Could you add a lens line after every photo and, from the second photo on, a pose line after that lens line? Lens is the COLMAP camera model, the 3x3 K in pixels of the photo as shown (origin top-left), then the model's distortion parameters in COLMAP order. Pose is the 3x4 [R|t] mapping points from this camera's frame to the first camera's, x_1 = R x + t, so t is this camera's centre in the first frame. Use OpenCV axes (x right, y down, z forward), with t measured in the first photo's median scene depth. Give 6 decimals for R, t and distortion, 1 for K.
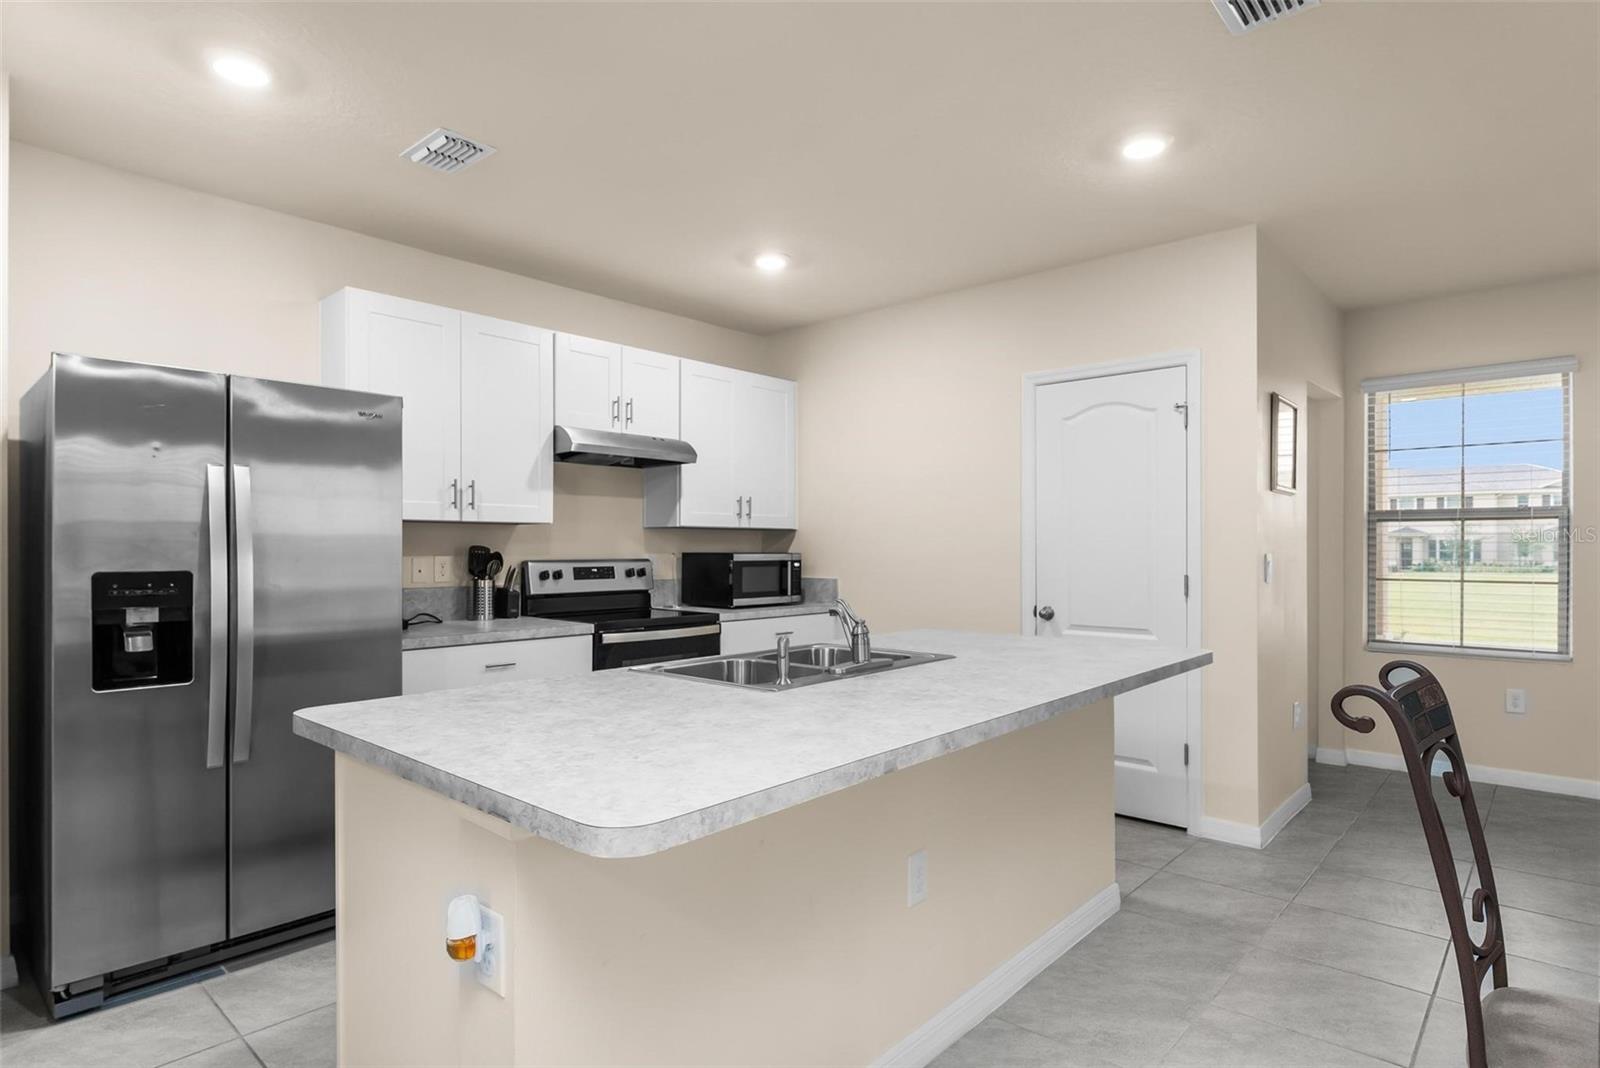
lens RADIAL K [[851.5, 0, 806.8], [0, 851.5, 546.0], [0, 0, 1]] dist [-0.004626, -0.002862]
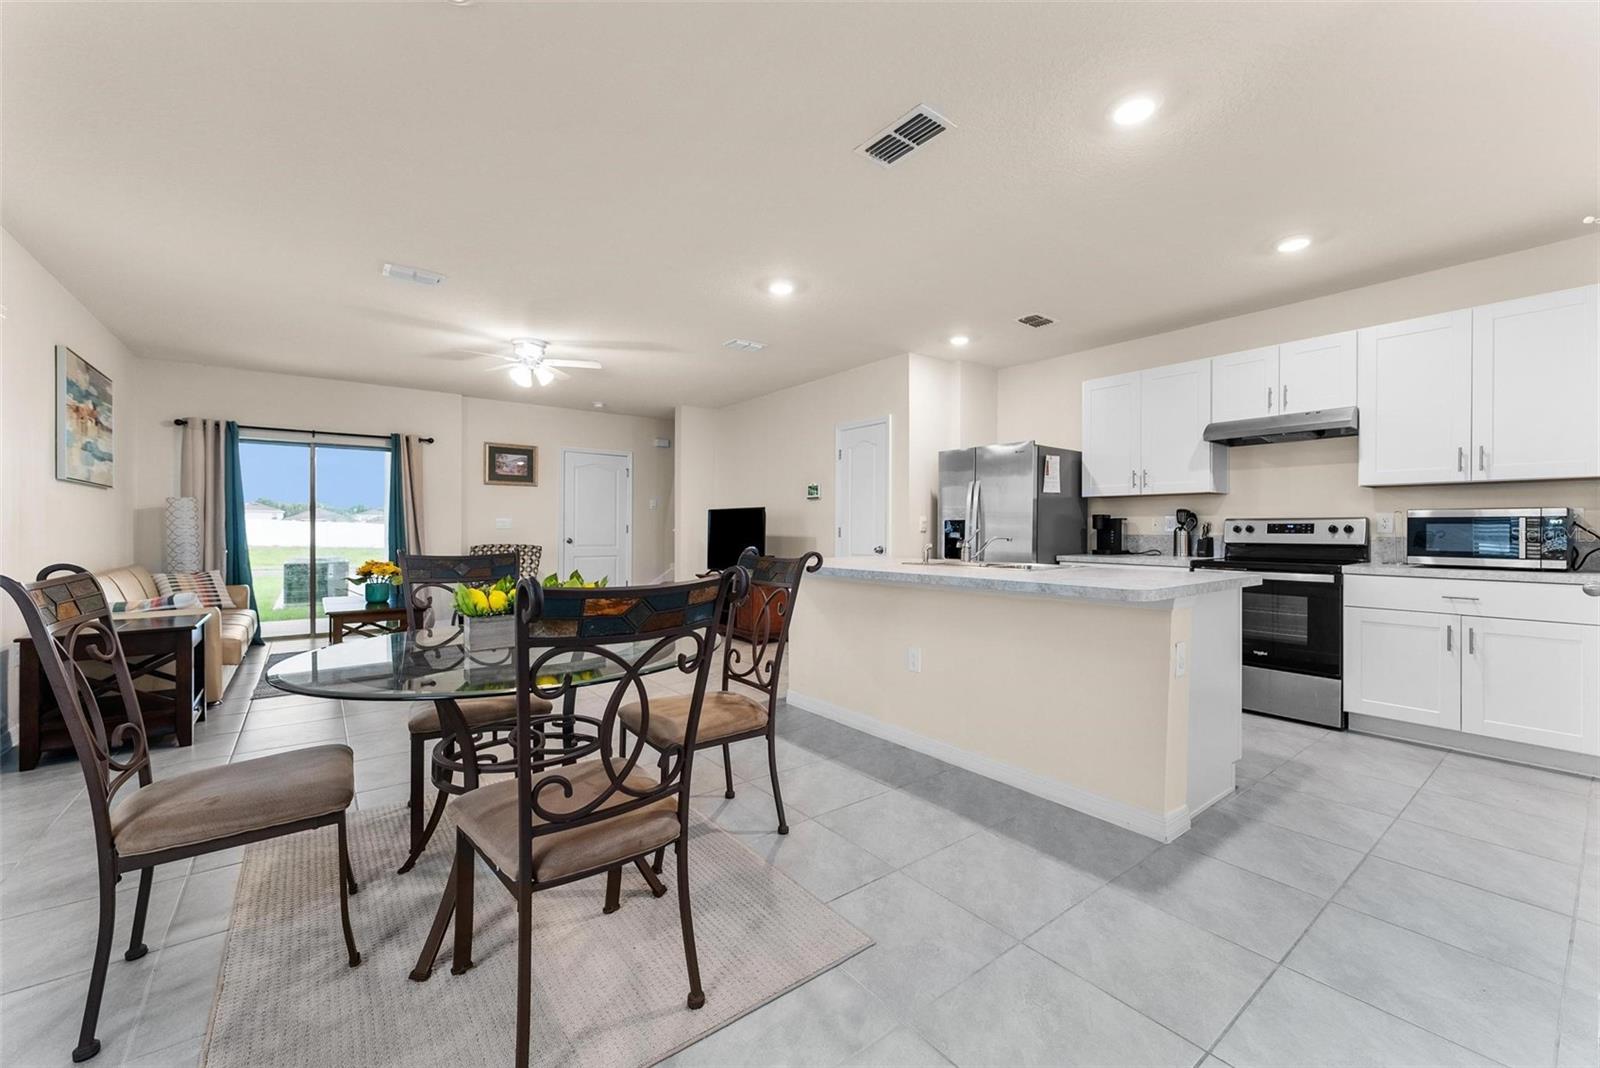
lens RADIAL K [[637.0, 0, 806.5], [0, 637.0, 528.4], [0, 0, 1]] dist [-0.001674, 0.000407]
pose [[-0.182870, -0.001114, -0.983137, 0.827301], [-0.000659, 0.999999, -0.001011, 0.034253], [0.983137, 0.000463, -0.182870, 0.496064]]
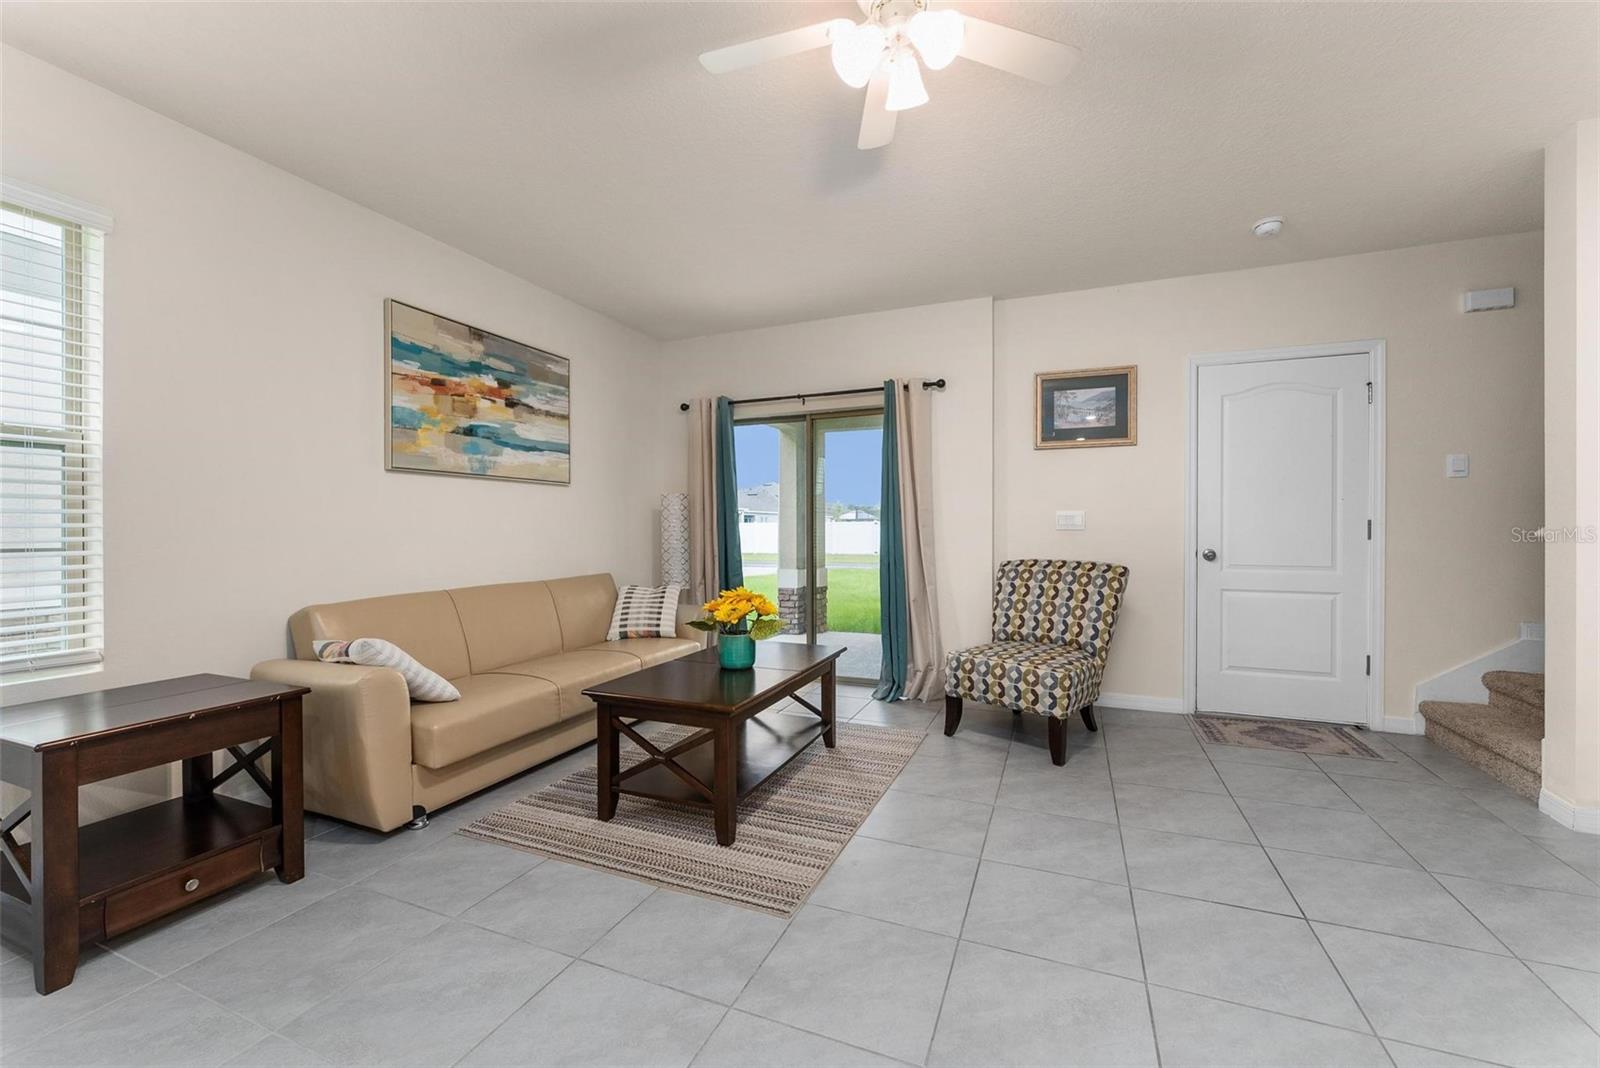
lens RADIAL K [[637.0, 0, 808.8], [0, 637.0, 531.8], [0, 0, 1]] dist [-0.001674, 0.000407]
pose [[-0.941706, 0.004142, -0.336411, -0.073431], [0.003227, 0.999989, 0.003280, 0.032742], [0.336421, 0.002003, -0.941709, 0.109788]]
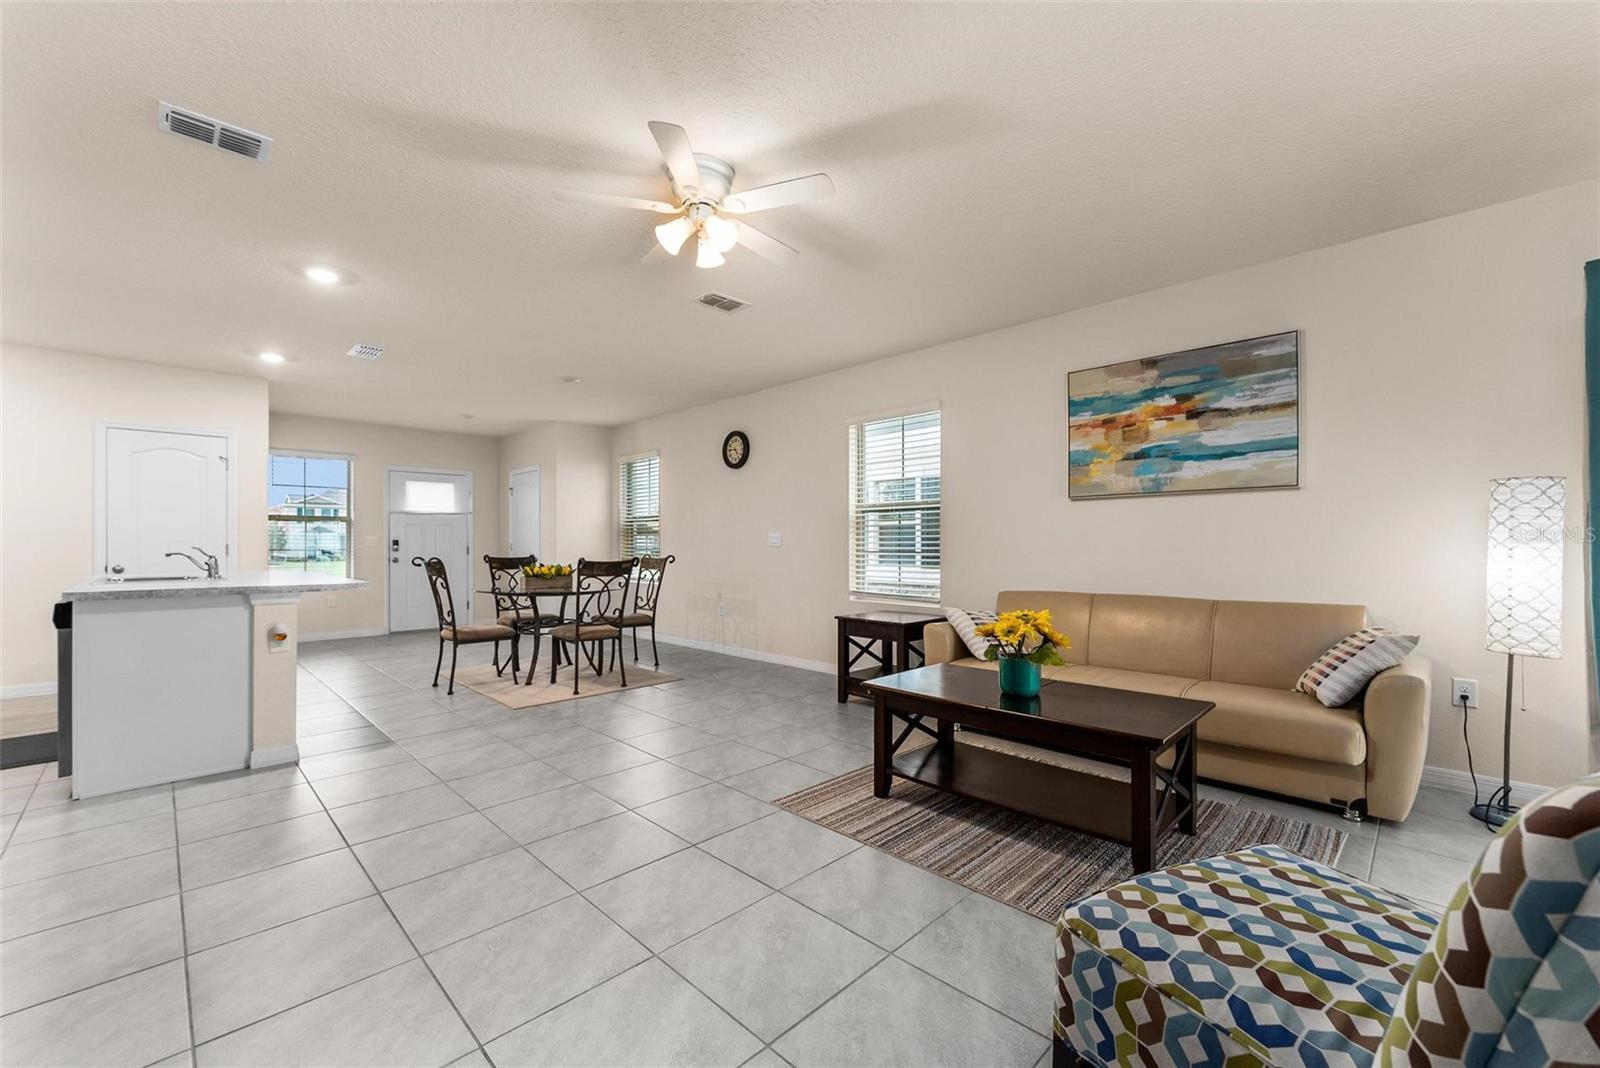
lens RADIAL K [[637.0, 0, 809.8], [0, 637.0, 556.4], [0, 0, 1]] dist [-0.001674, 0.000407]
pose [[0.033315, -0.017699, 0.999288, -0.844373], [-0.000087, 0.999843, 0.017712, 0.032883], [-0.999445, -0.000677, 0.033308, -0.359200]]
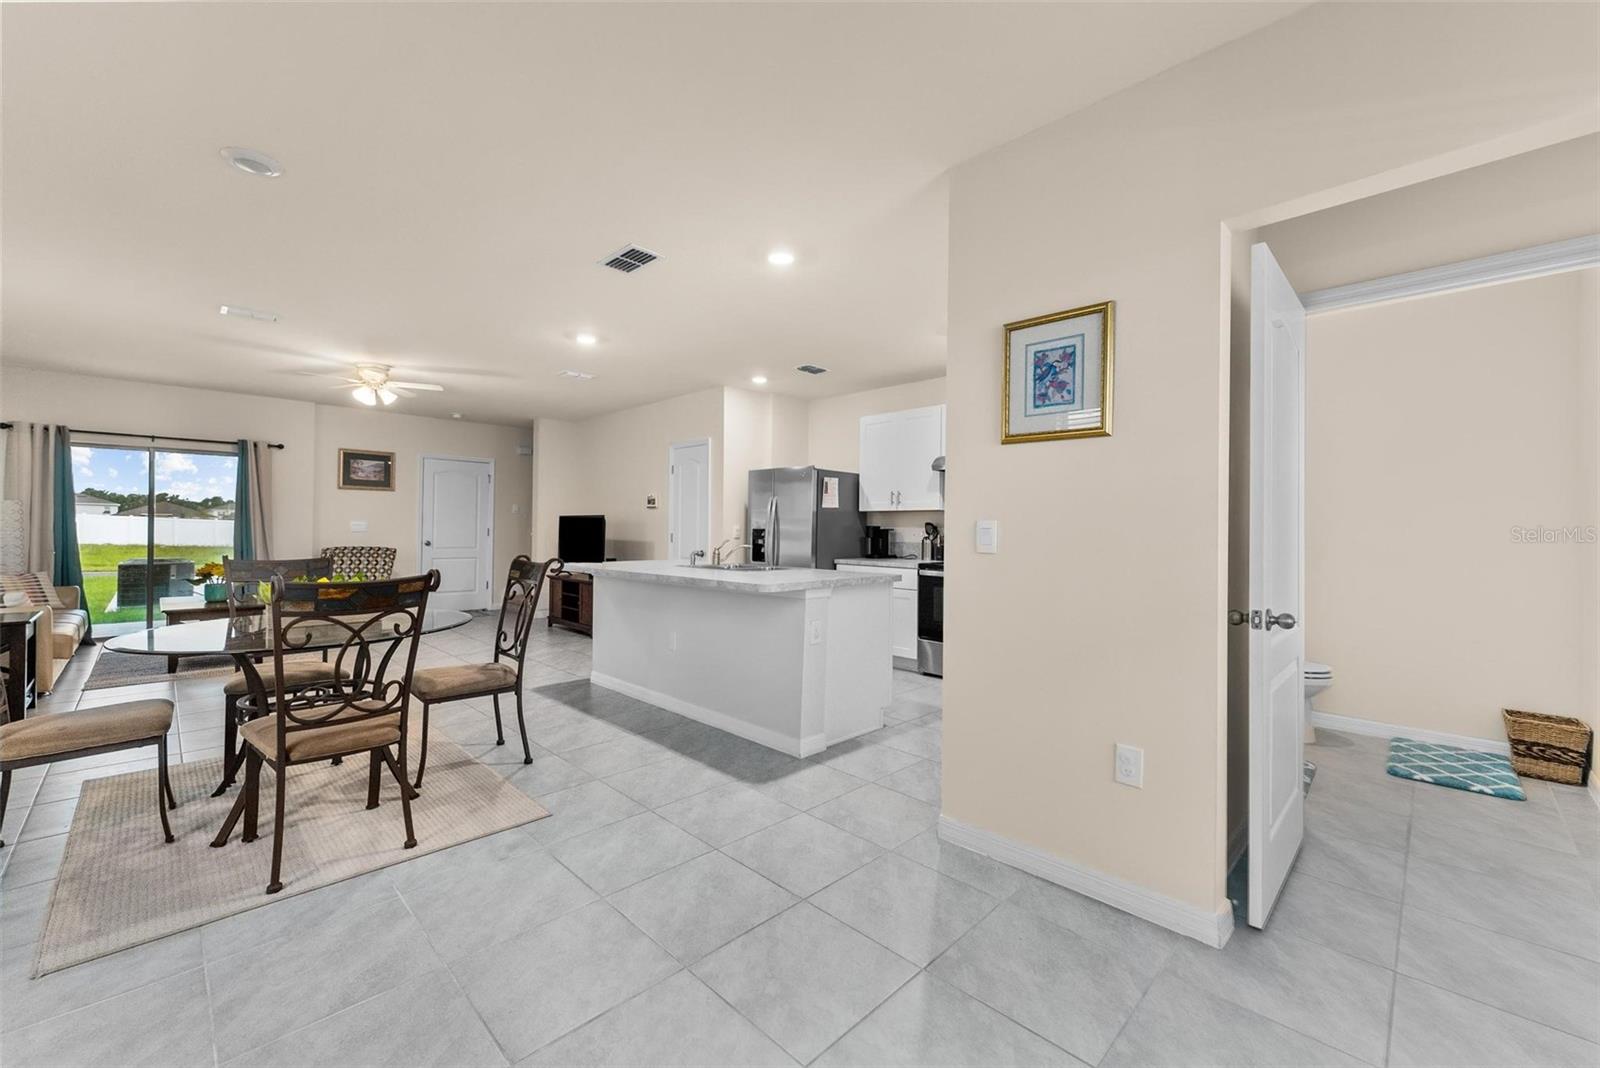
lens RADIAL K [[637.0, 0, 803.7], [0, 637.0, 525.0], [0, 0, 1]] dist [-0.001674, 0.000407]
pose [[-0.049198, -0.008142, -0.998756, 1.022034], [-0.008710, 0.999932, -0.007723, 0.018168], [0.998751, 0.008319, -0.049265, 0.727113]]
